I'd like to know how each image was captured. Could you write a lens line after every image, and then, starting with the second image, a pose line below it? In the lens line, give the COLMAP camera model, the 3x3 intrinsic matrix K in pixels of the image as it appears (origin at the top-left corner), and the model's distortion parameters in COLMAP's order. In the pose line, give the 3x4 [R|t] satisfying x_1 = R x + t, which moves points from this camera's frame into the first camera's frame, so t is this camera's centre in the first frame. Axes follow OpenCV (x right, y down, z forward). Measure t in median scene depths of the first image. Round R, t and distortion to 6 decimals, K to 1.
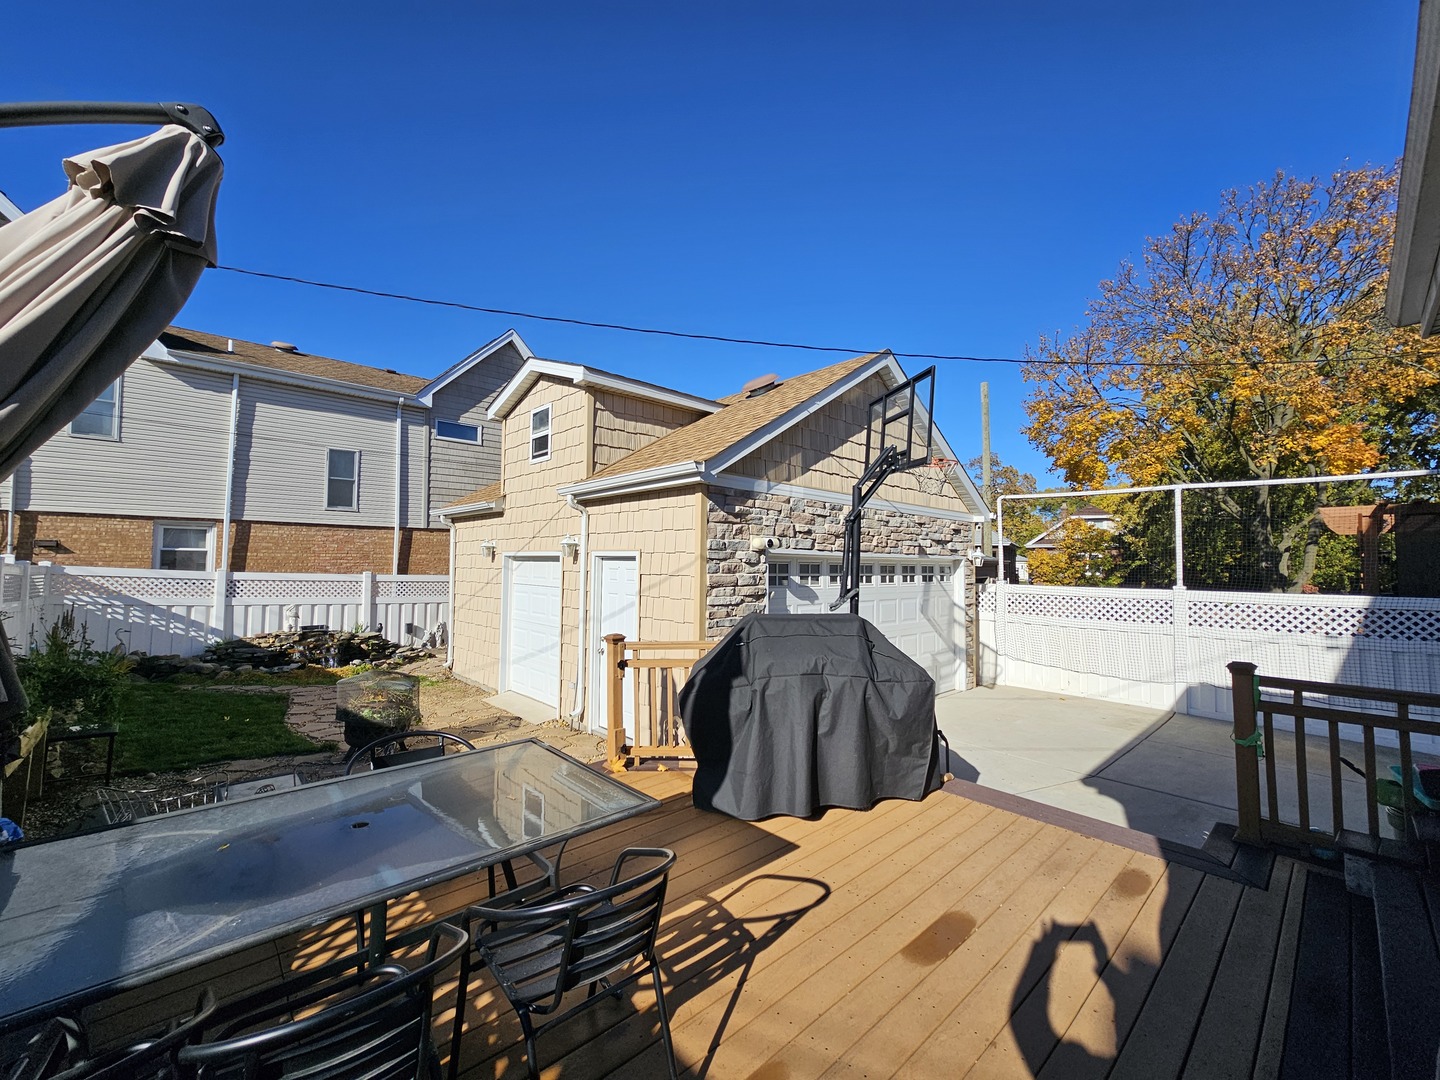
lens RADIAL K [[581.4, 0, 718.4], [0, 581.4, 541.3], [0, 0, 1]] dist [-0.001447, 0.002449]
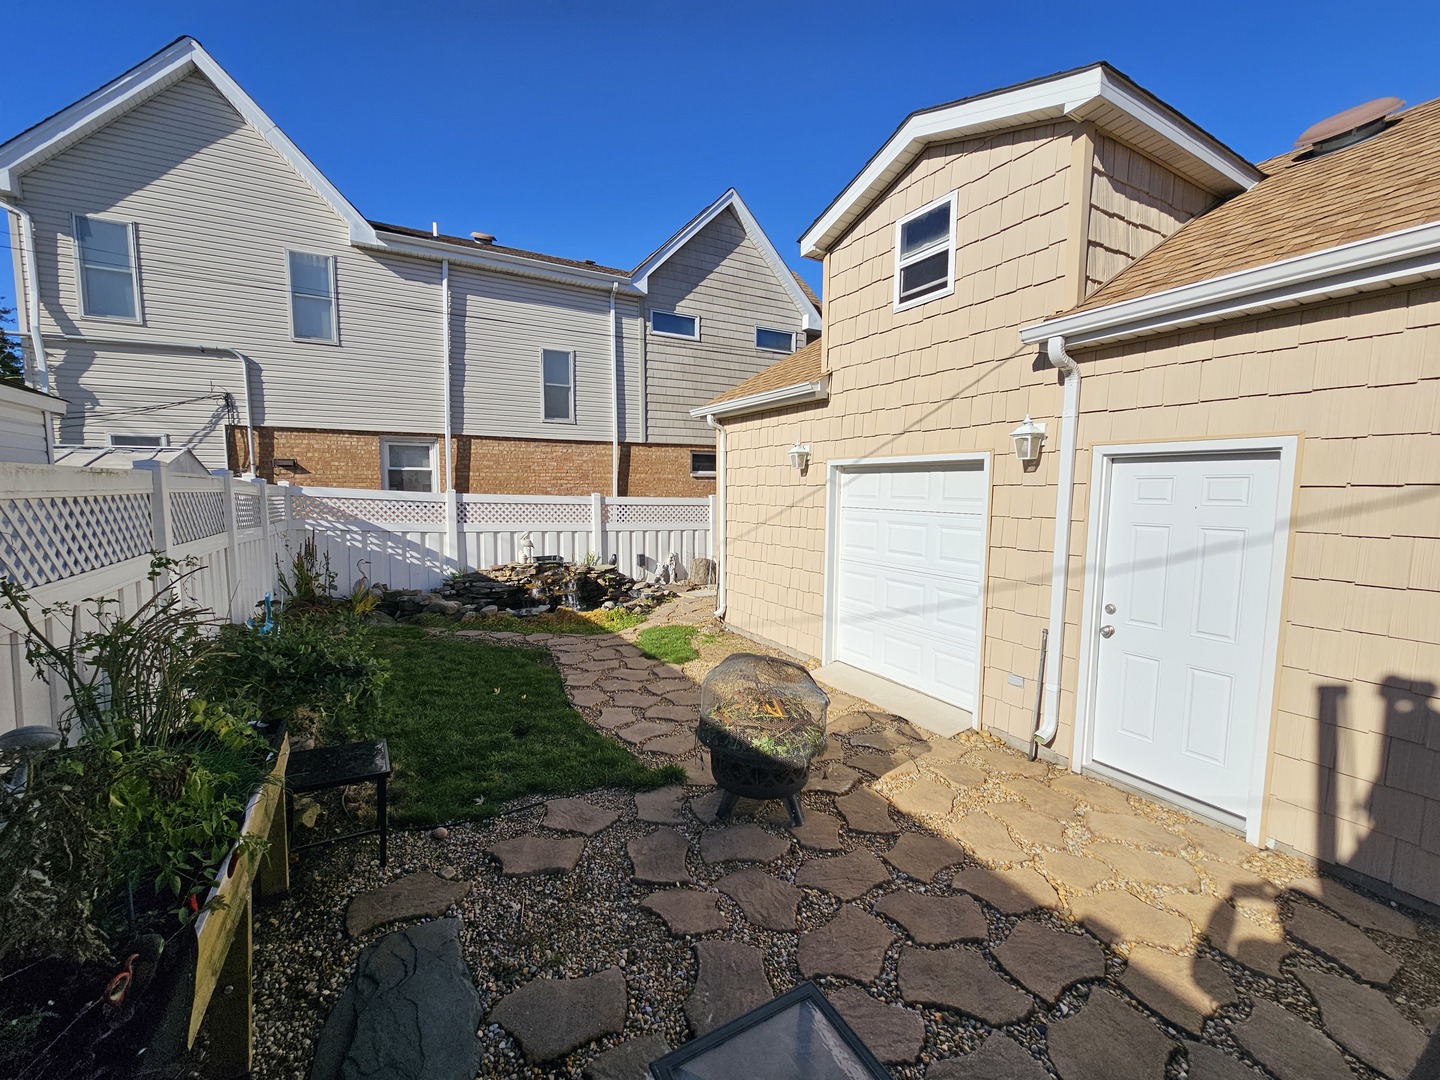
lens RADIAL K [[581.4, 0, 723.2], [0, 581.4, 536.8], [0, 0, 1]] dist [-0.001447, 0.002449]
pose [[0.974414, 0.012665, -0.224404, -0.261515], [0.014498, 0.992790, 0.118988, 0.019426], [0.224293, -0.119197, 0.967204, 0.244522]]
